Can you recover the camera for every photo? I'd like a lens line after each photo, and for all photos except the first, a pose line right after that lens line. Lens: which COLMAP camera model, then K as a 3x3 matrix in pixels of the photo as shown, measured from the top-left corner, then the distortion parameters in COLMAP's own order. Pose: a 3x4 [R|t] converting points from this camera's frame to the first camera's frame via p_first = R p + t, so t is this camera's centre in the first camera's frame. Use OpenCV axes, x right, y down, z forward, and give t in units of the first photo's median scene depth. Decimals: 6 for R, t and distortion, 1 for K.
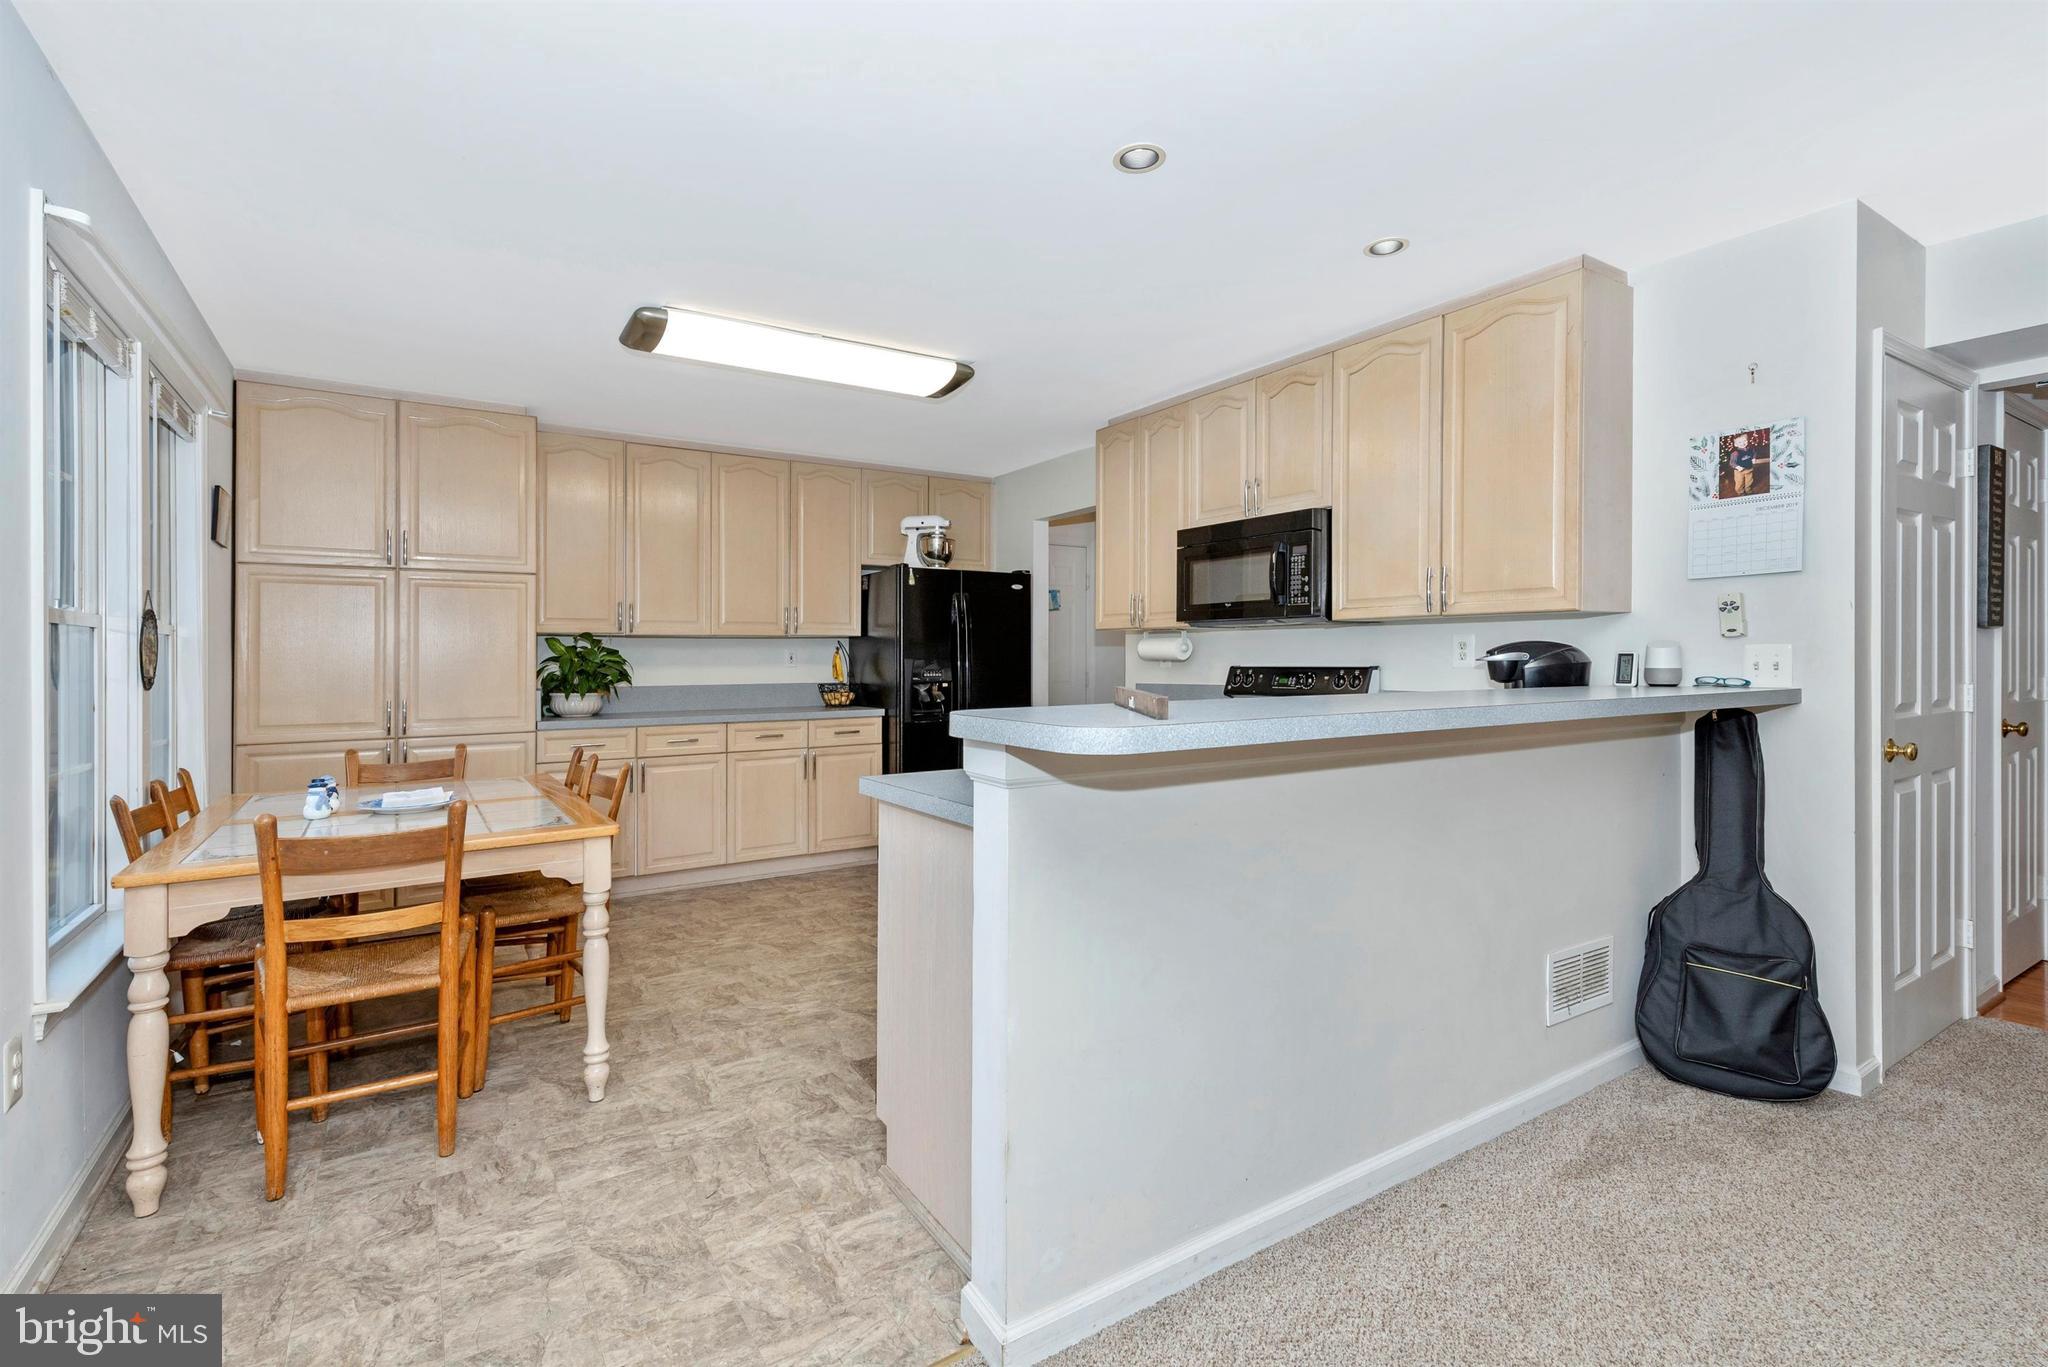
lens RADIAL K [[913.3, 0, 1036.1], [0, 913.3, 671.3], [0, 0, 1]] dist [0.012340, -0.000447]
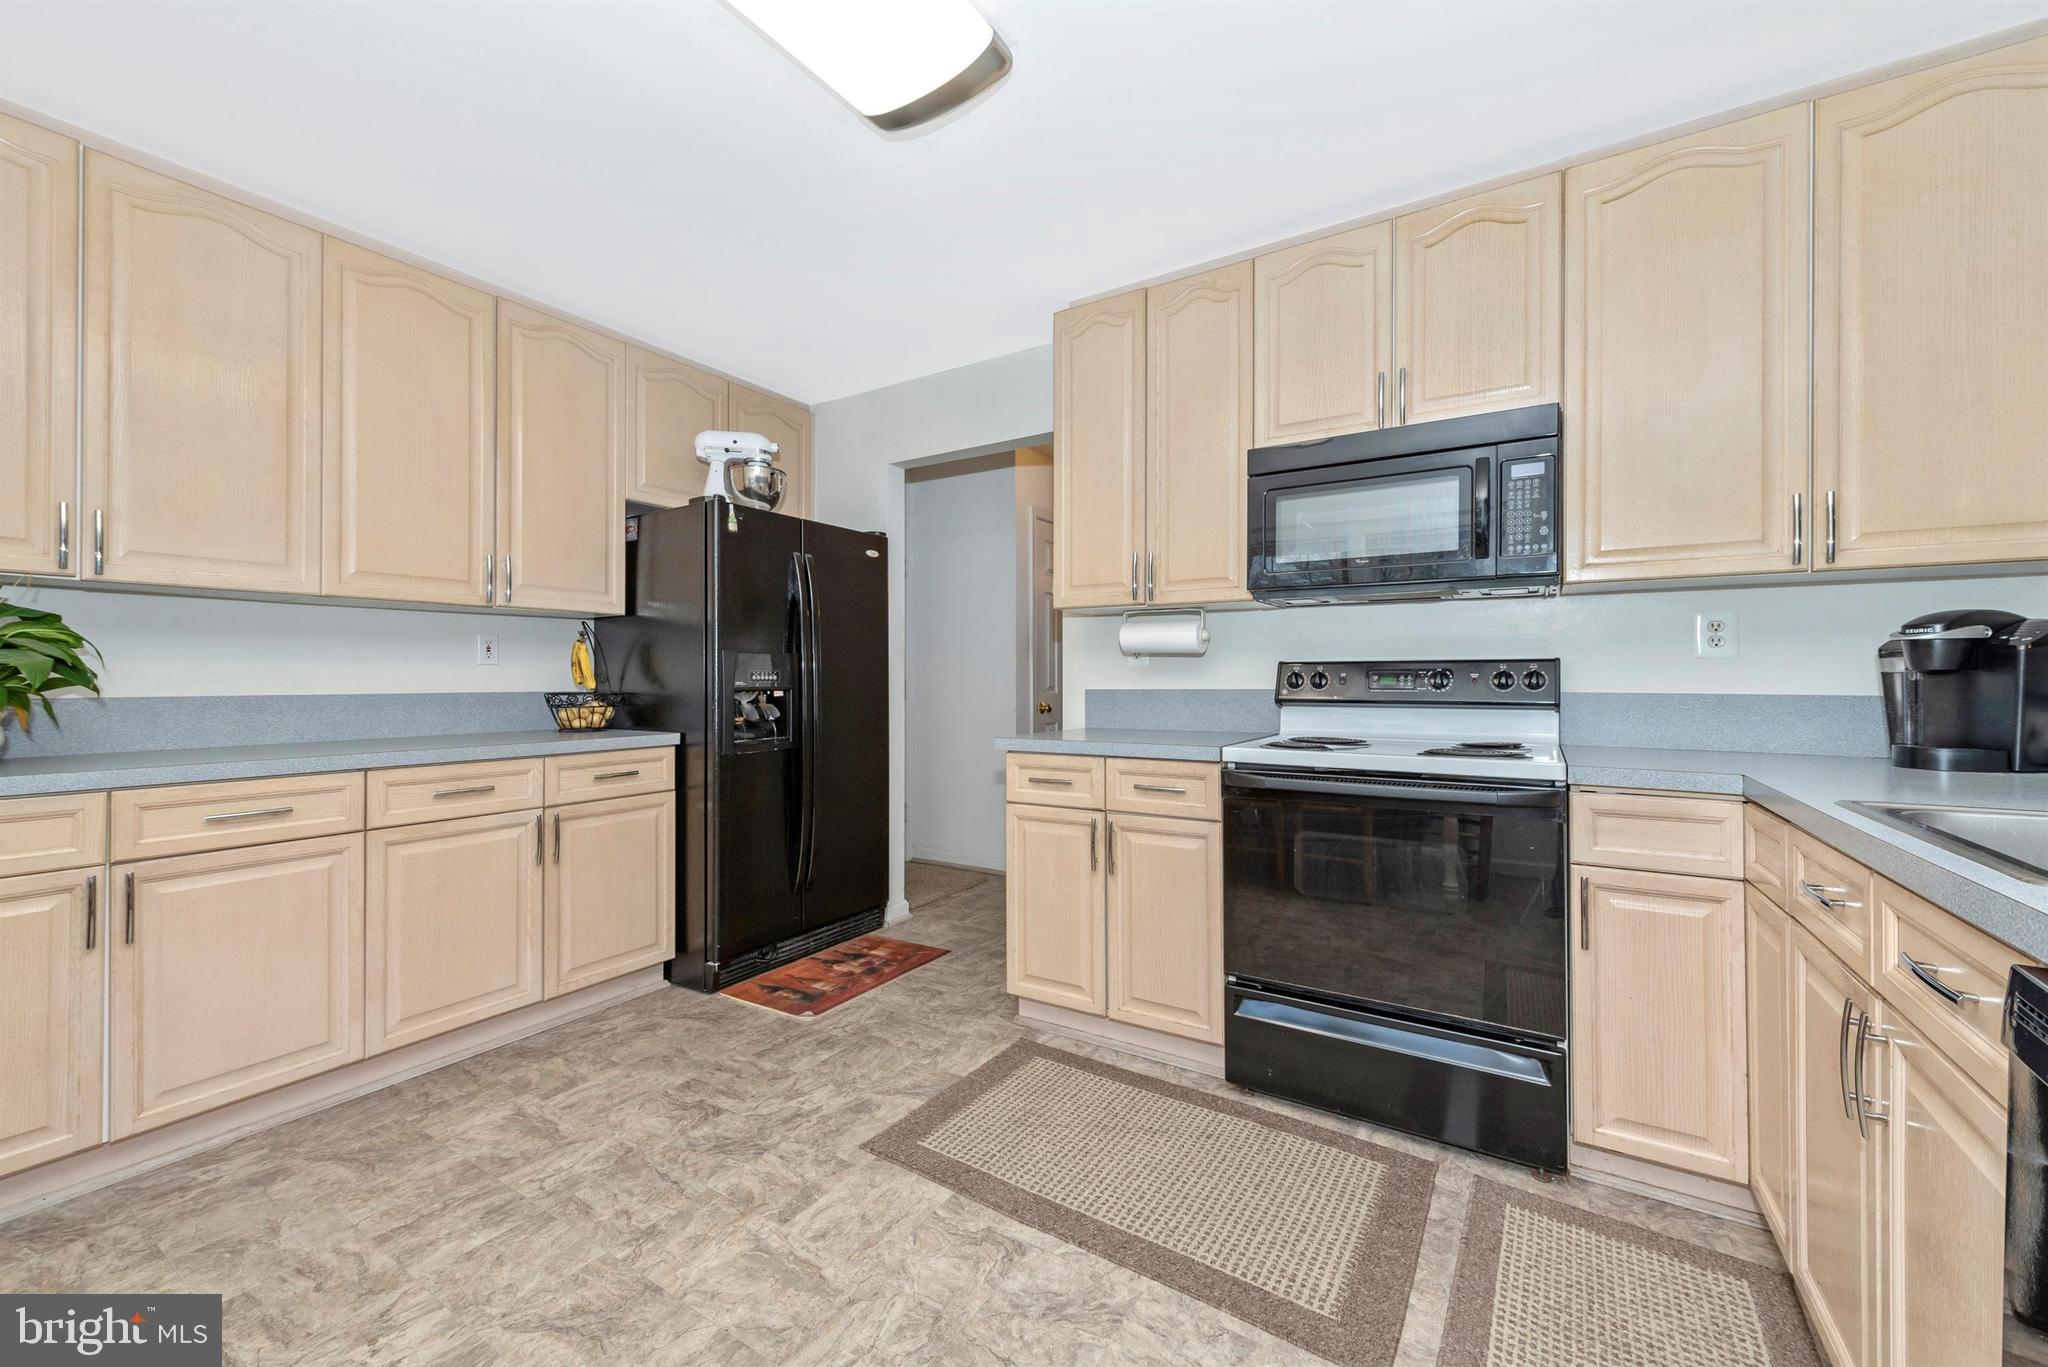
lens RADIAL K [[805.8, 0, 1026.1], [0, 805.8, 680.7], [0, 0, 1]] dist [0.012013, -0.003001]
pose [[0.916039, 0.003453, 0.401074, -0.170020], [0.000822, 0.999945, -0.010485, 0.012277], [-0.401088, 0.009934, 0.915986, 0.414553]]
